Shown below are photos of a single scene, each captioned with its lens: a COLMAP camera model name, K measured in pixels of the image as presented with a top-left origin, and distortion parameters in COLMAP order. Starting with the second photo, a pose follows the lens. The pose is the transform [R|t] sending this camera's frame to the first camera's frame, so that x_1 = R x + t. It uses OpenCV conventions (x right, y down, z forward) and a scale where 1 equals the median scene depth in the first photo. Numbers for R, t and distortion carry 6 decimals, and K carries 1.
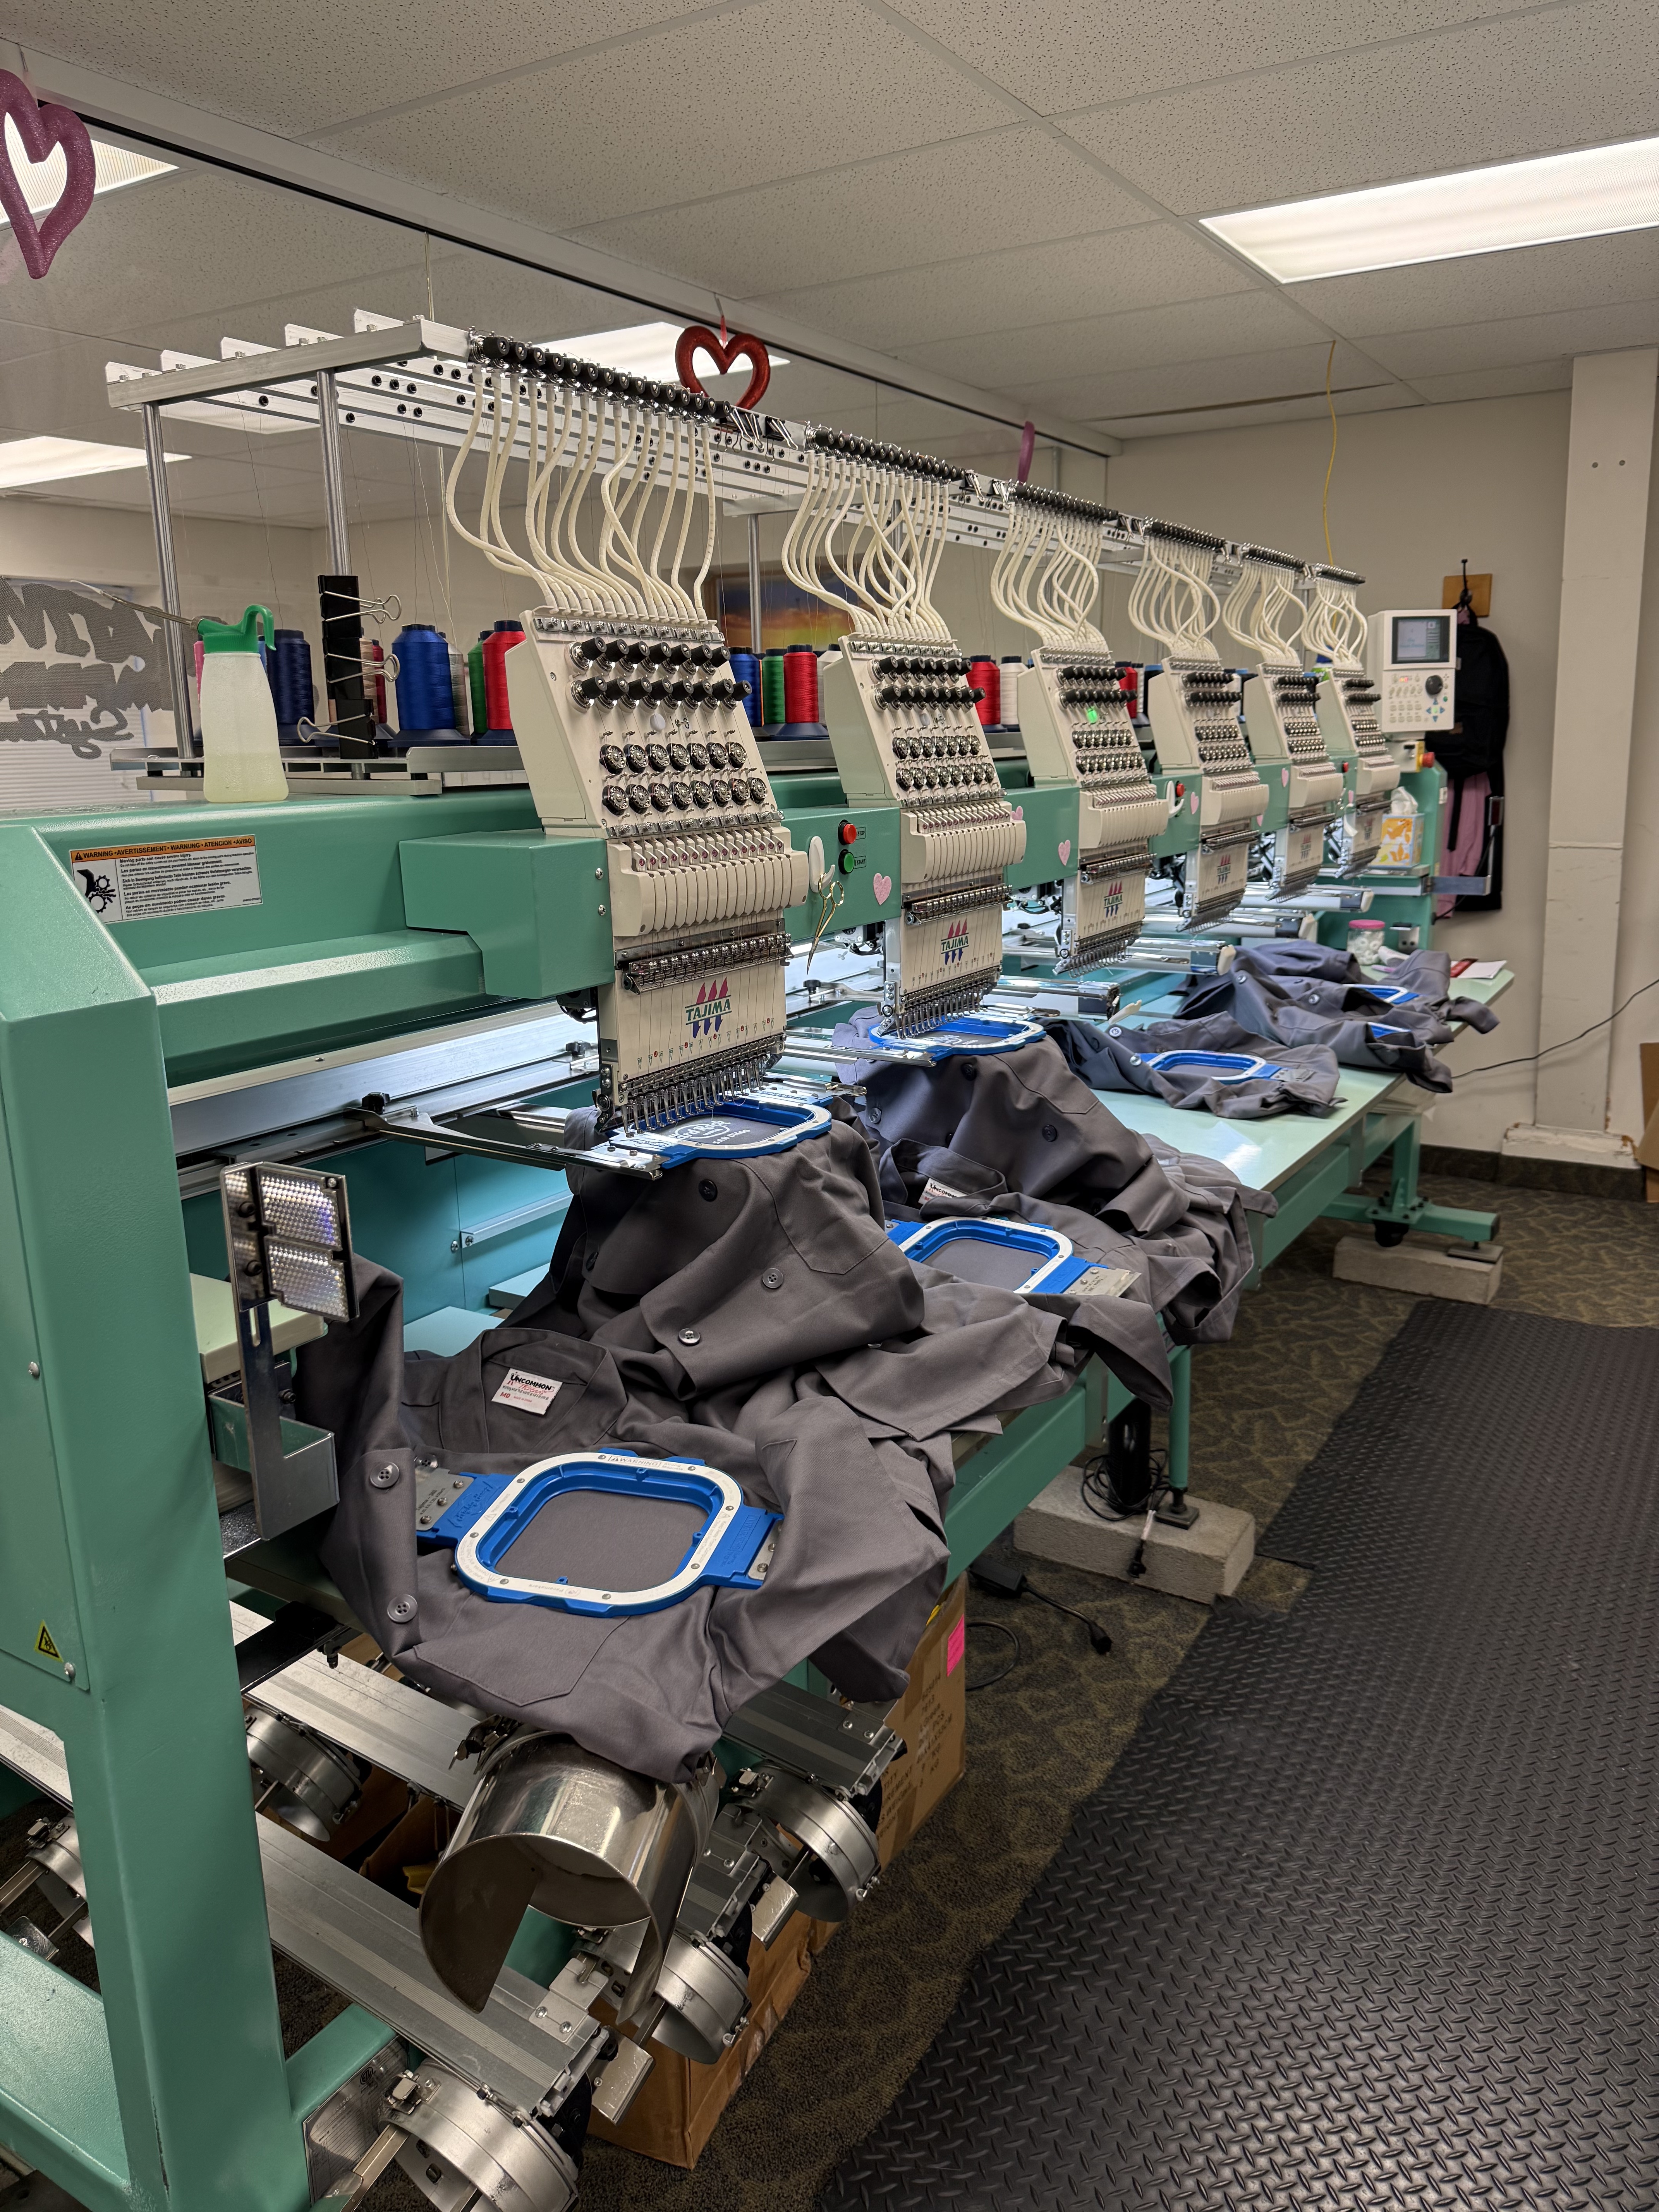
lens RADIAL K [[1559.0, 0, 829.9], [0, 1559.0, 1094.3], [0, 0, 1]] dist [0.002500, -0.001173]
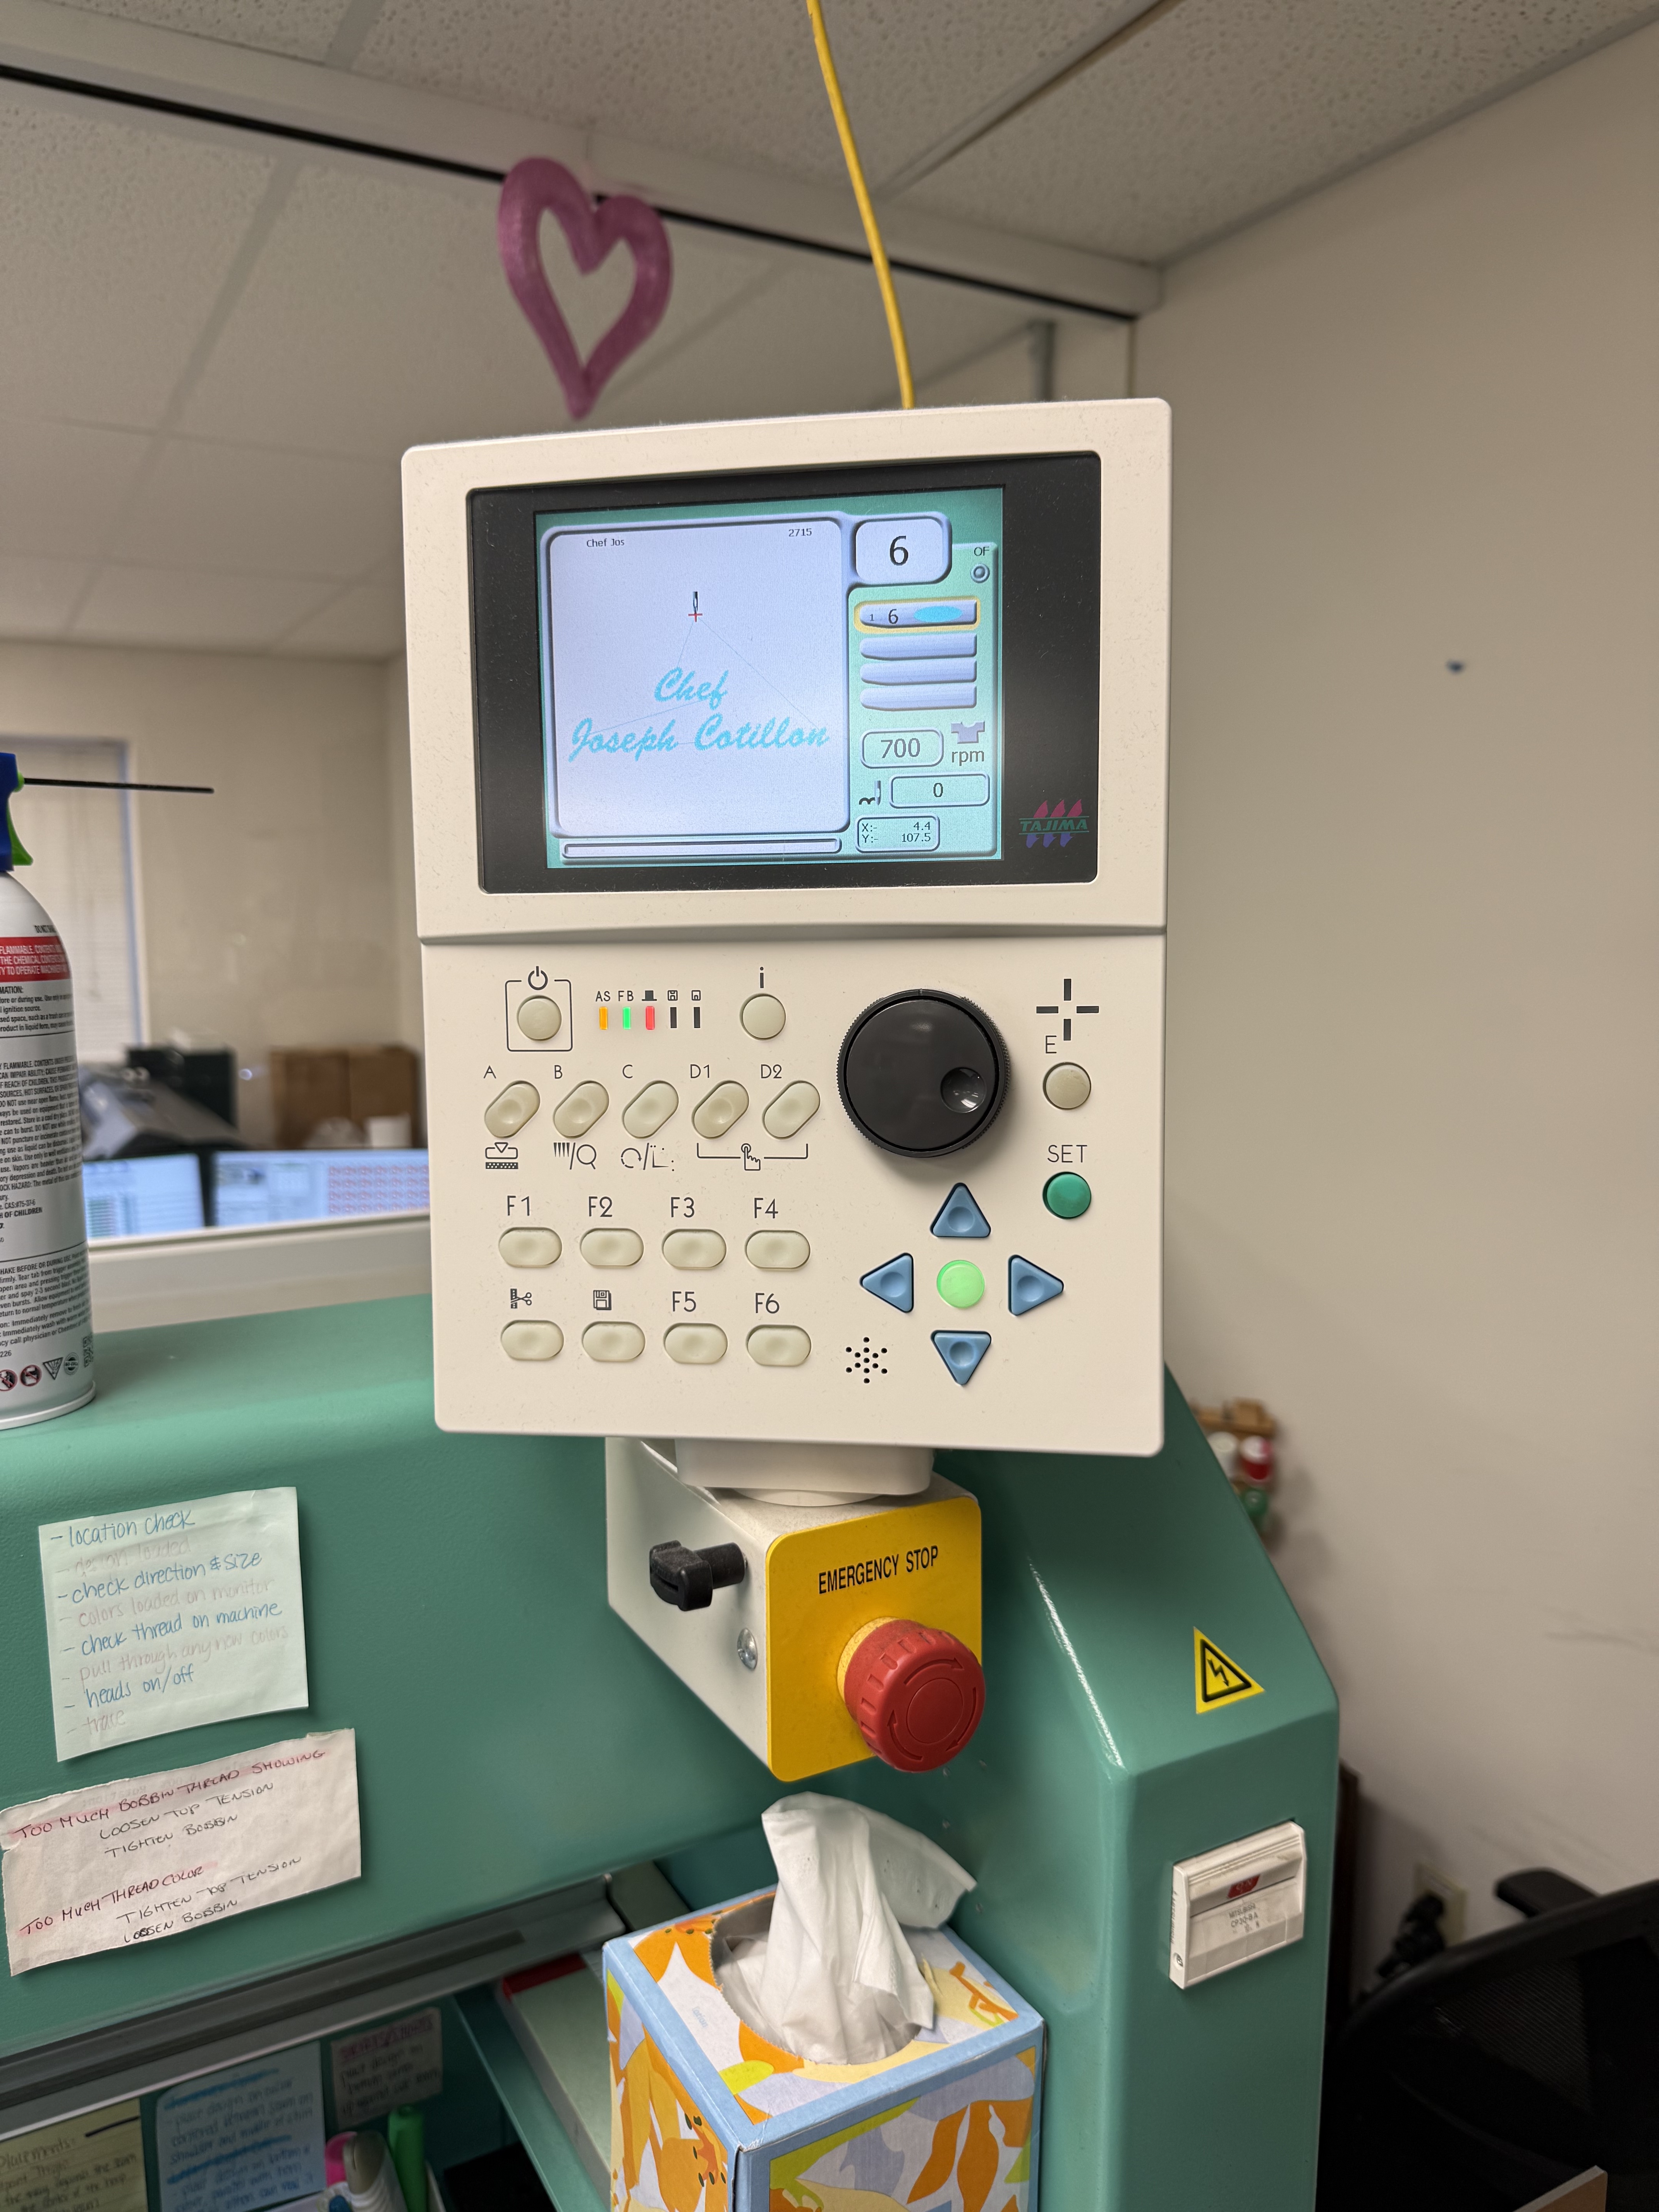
lens RADIAL K [[1559.0, 0, 824.5], [0, 1559.0, 1112.9], [0, 0, 1]] dist [0.002500, -0.001173]
pose [[0.873202, 0.083337, -0.480180, 0.436729], [-0.125613, 0.990468, -0.056527, -0.252786], [0.470891, 0.109677, 0.875347, 0.900283]]
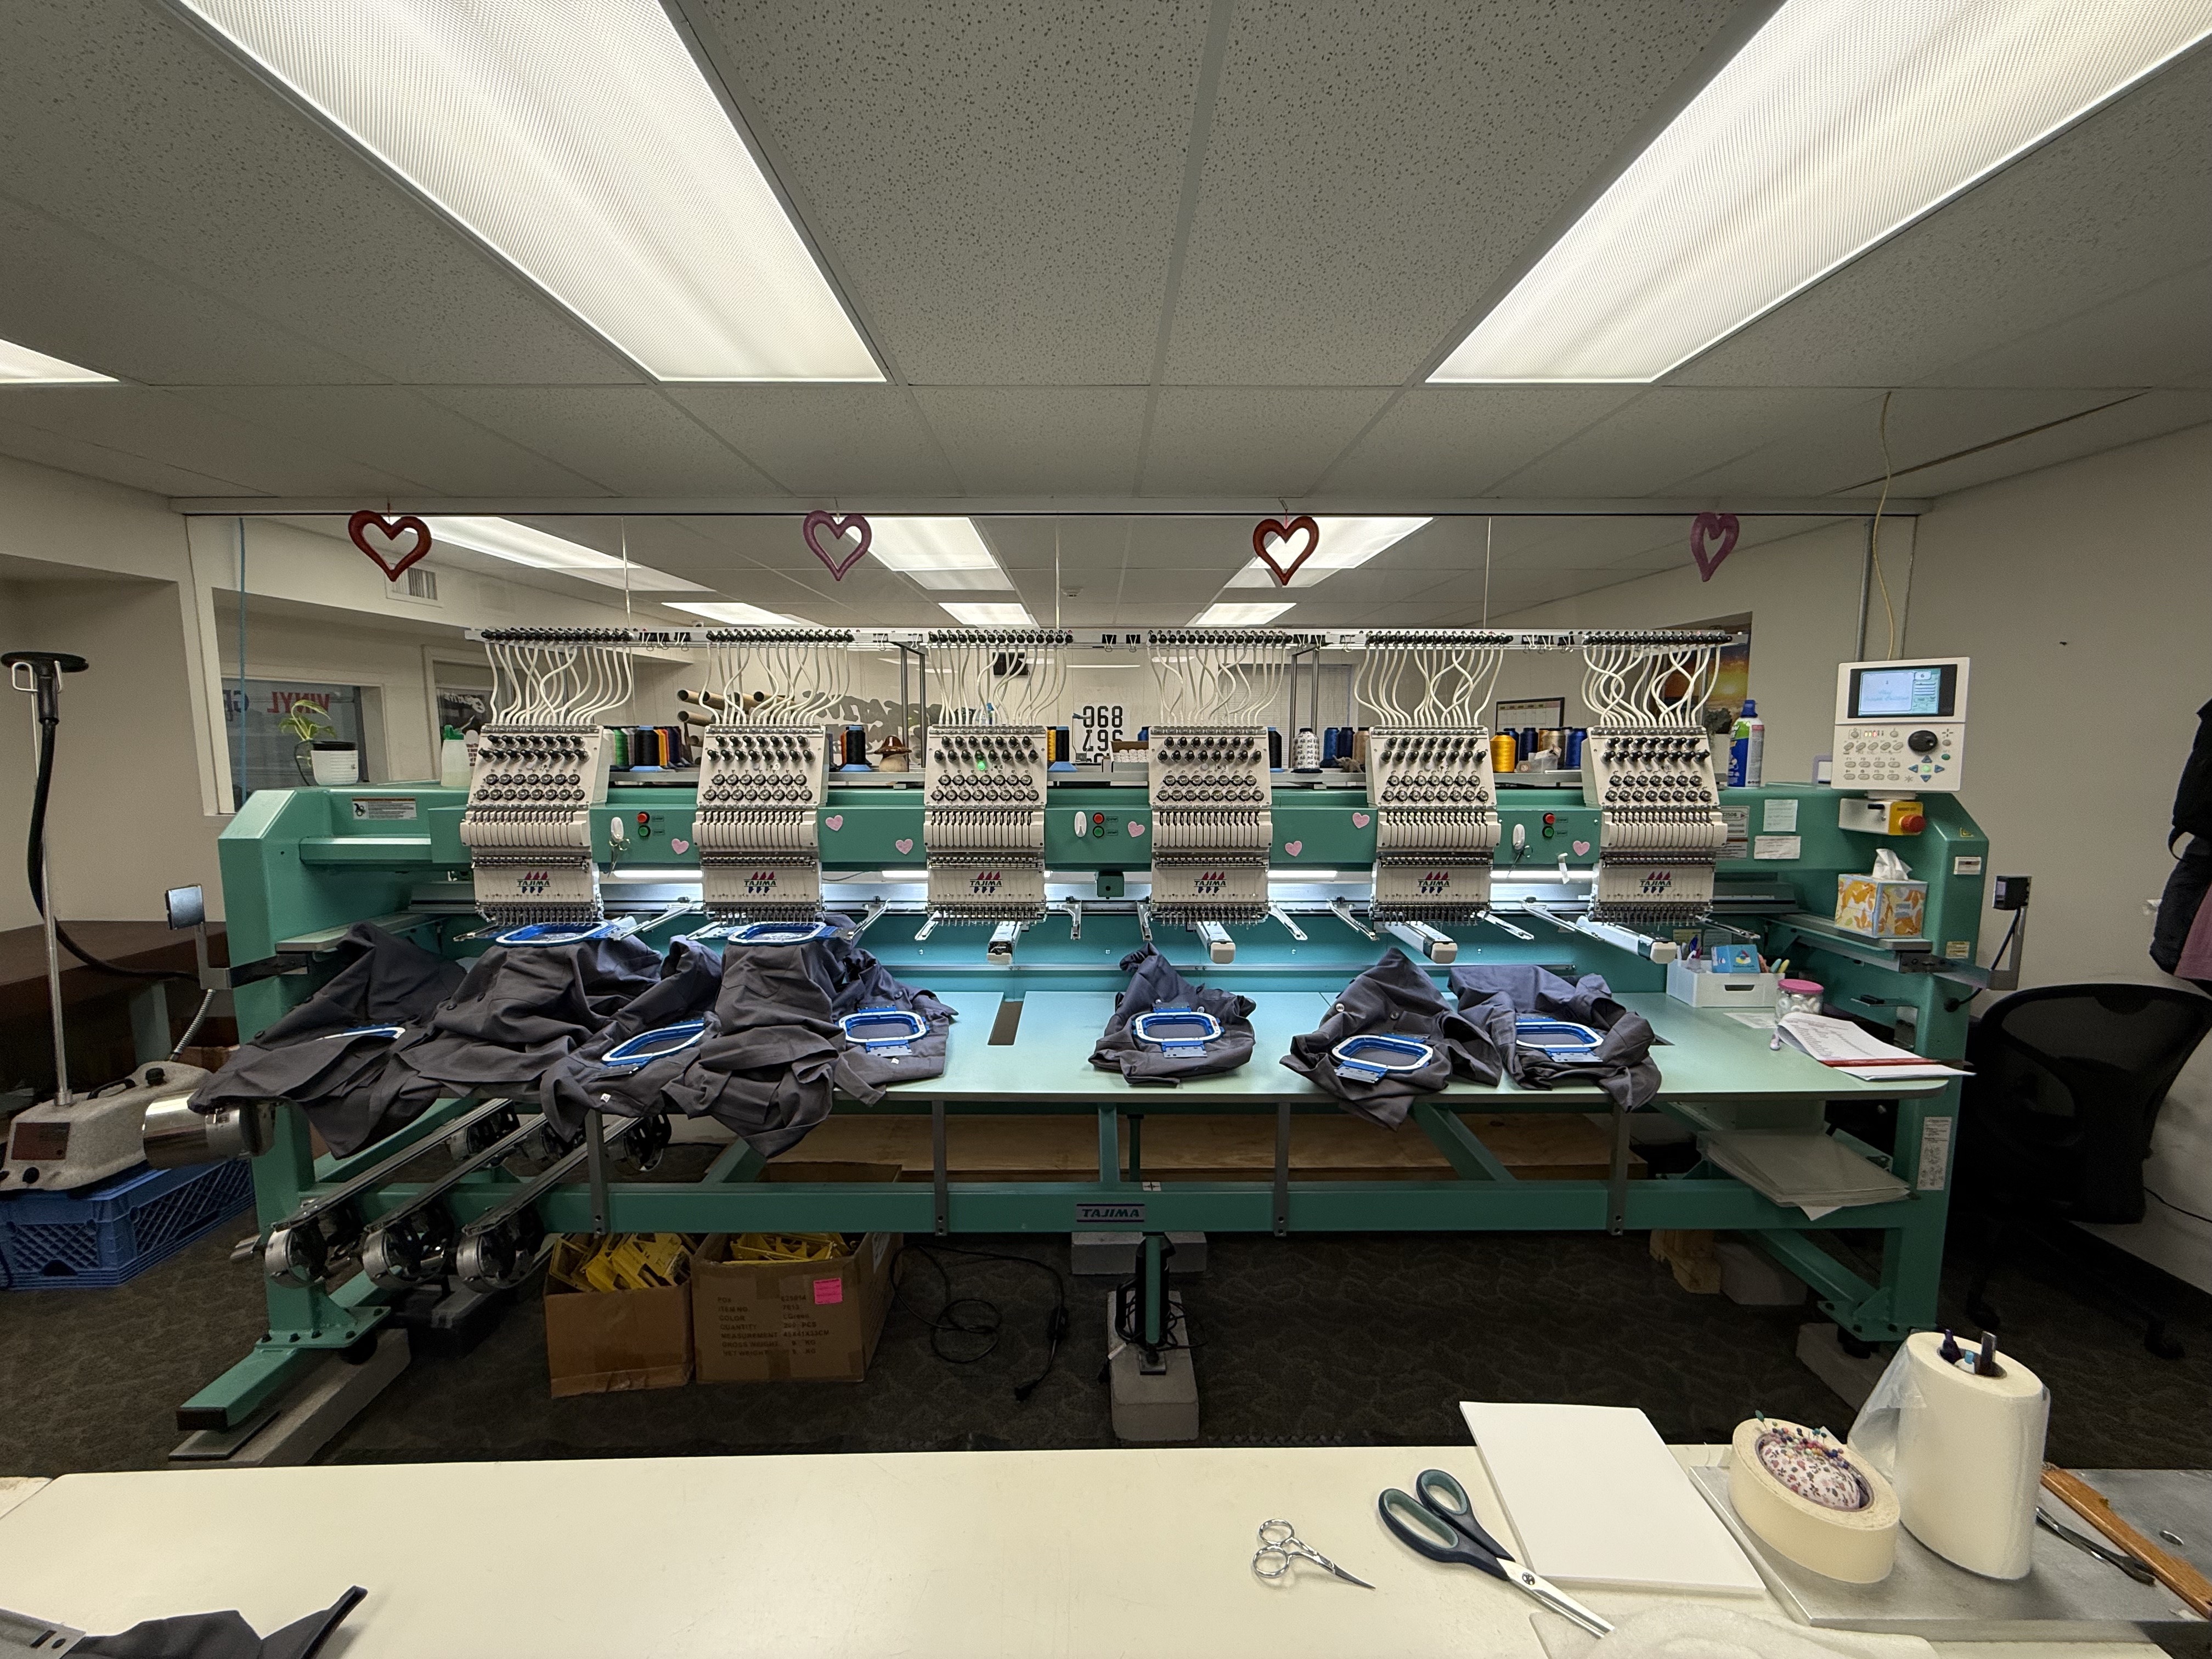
lens RADIAL K [[894.7, 0, 1093.0], [0, 894.7, 831.3], [0, 0, 1]] dist [-0.000416, -0.000013]
pose [[0.542818, 0.110910, -0.832495, 0.562579], [-0.205798, 0.978587, -0.003815, -0.112847], [0.814245, 0.173397, 0.554020, 0.340936]]
